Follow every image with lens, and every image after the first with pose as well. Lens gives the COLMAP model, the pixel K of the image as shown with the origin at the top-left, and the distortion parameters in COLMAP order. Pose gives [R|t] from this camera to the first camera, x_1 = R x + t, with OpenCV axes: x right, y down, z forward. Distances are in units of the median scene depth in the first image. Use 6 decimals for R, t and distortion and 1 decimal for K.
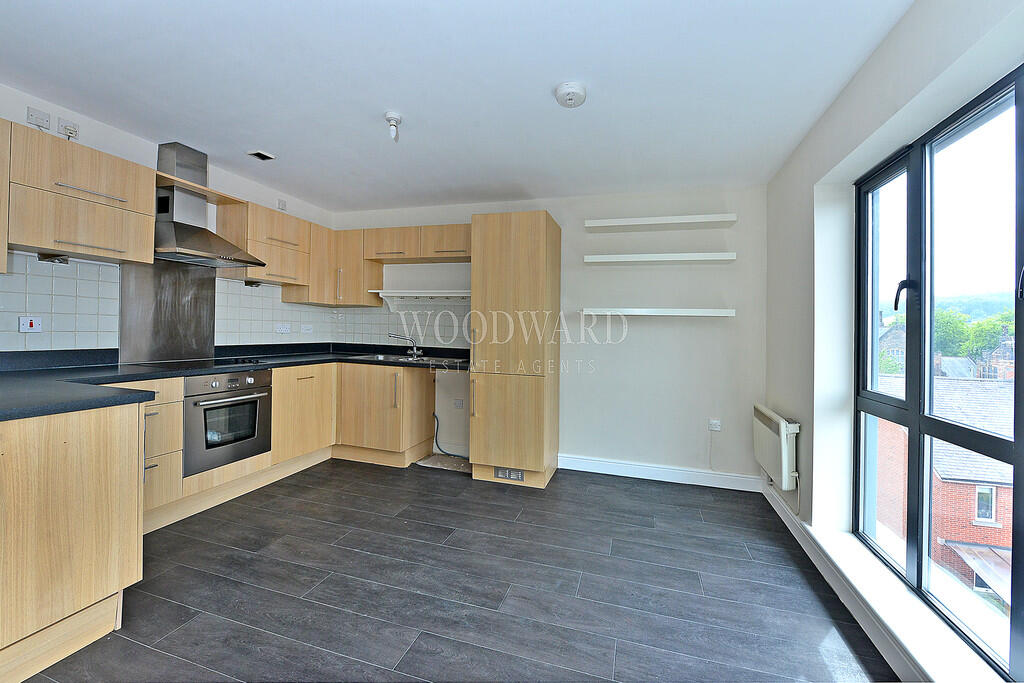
lens RADIAL K [[406.6, 0, 508.7], [0, 406.6, 325.1], [0, 0, 1]] dist [-0.009223, -0.000538]
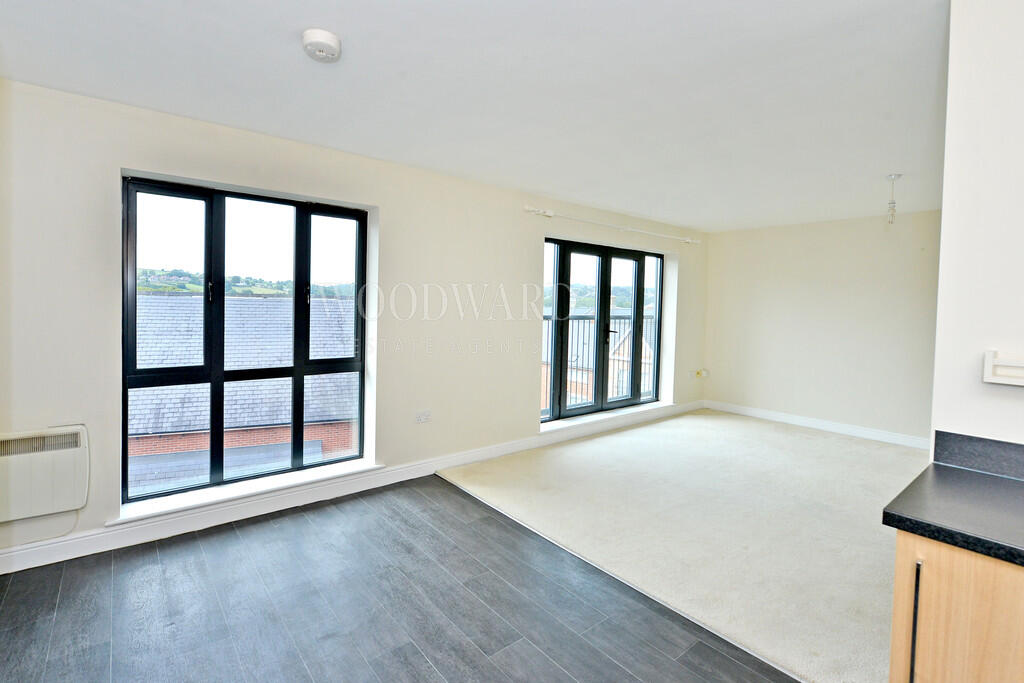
lens RADIAL K [[456.6, 0, 463.5], [0, 456.6, 310.7], [0, 0, 1]] dist [-0.016580, -0.000374]
pose [[-0.796772, -0.037299, 0.603128, -0.434435], [-0.039214, 0.999181, 0.009988, -0.035478], [-0.603006, -0.015692, -0.797582, 1.066454]]
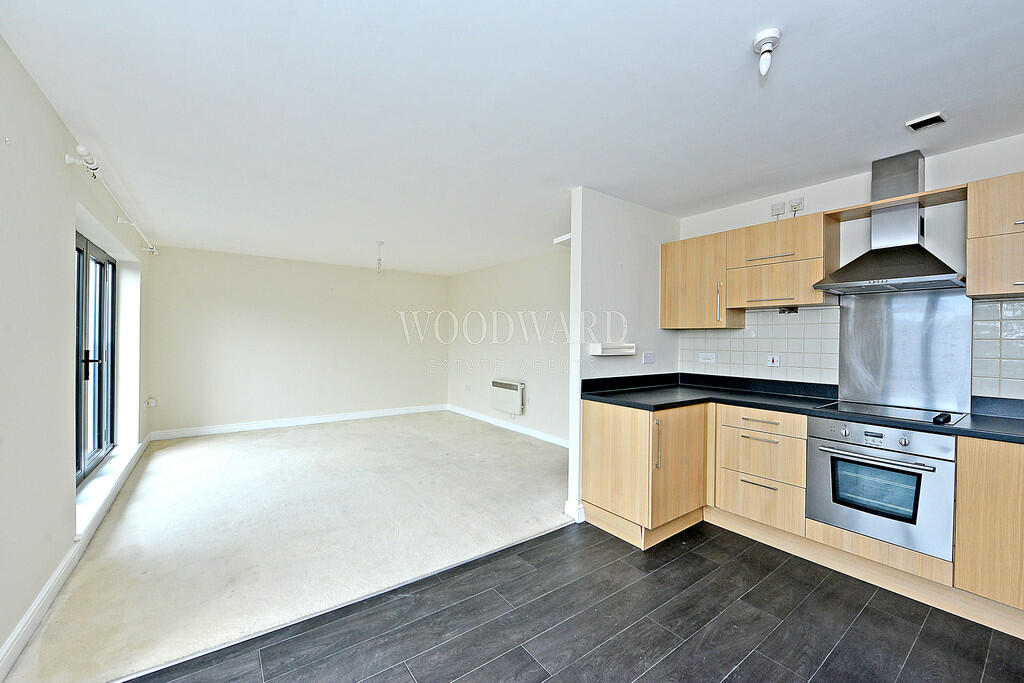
lens RADIAL K [[406.6, 0, 506.2], [0, 406.6, 343.5], [0, 0, 1]] dist [-0.009223, -0.000538]
pose [[-0.592708, -0.029659, -0.804871, 0.372979], [-0.021421, 0.999549, -0.021058, -0.009583], [0.805133, 0.004760, -0.593076, 0.847219]]
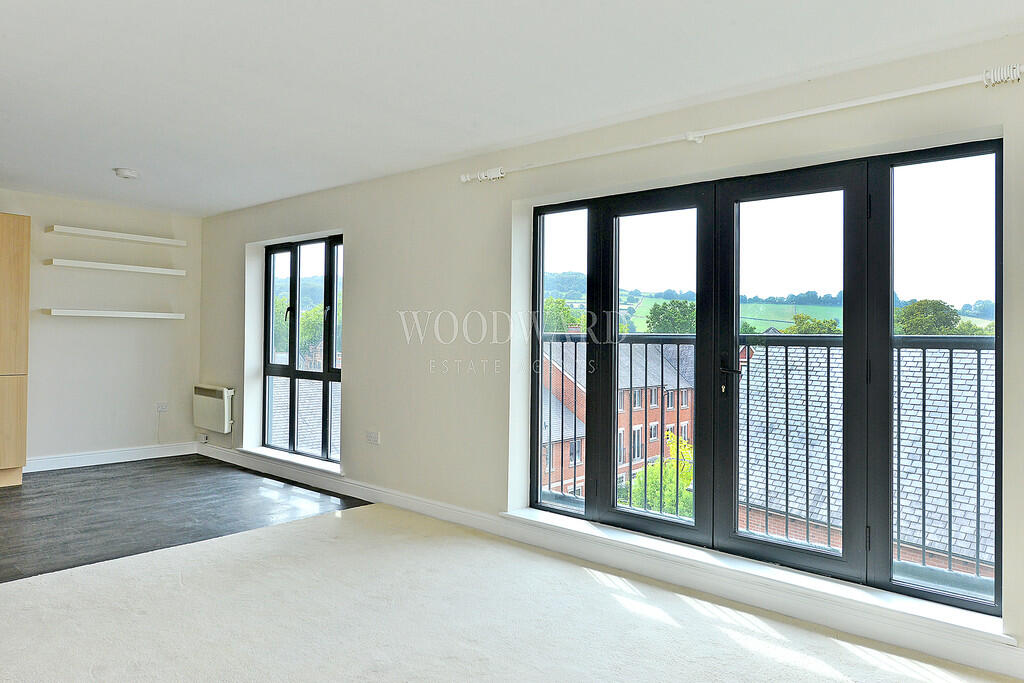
lens RADIAL K [[674.5, 0, 500.2], [0, 674.5, 311.7], [0, 0, 1]] dist [0.008824, -0.009954]
pose [[0.414138, 0.015824, 0.910077, -1.054369], [-0.016027, 0.999821, -0.010091, -0.042773], [-0.910073, -0.010407, 0.414317, -0.872775]]
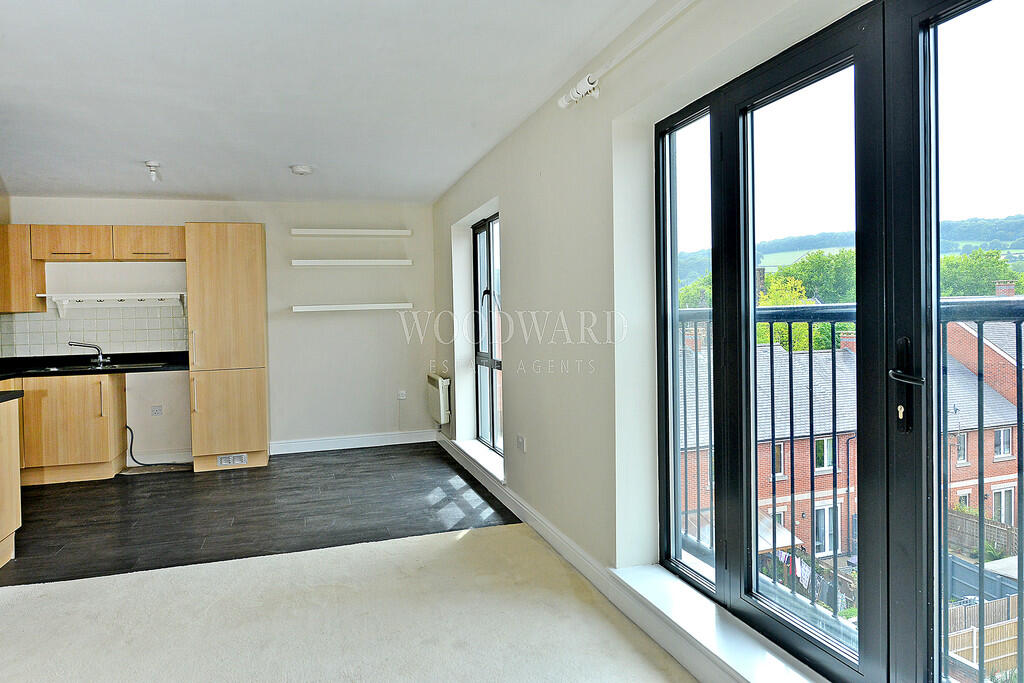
lens RADIAL K [[674.5, 0, 507.0], [0, 674.5, 318.0], [0, 0, 1]] dist [0.008824, -0.009954]
pose [[0.819485, -0.050660, 0.570857, -0.459189], [0.043526, 0.998710, 0.026146, -0.037390], [-0.571445, 0.003421, 0.820633, -1.018661]]
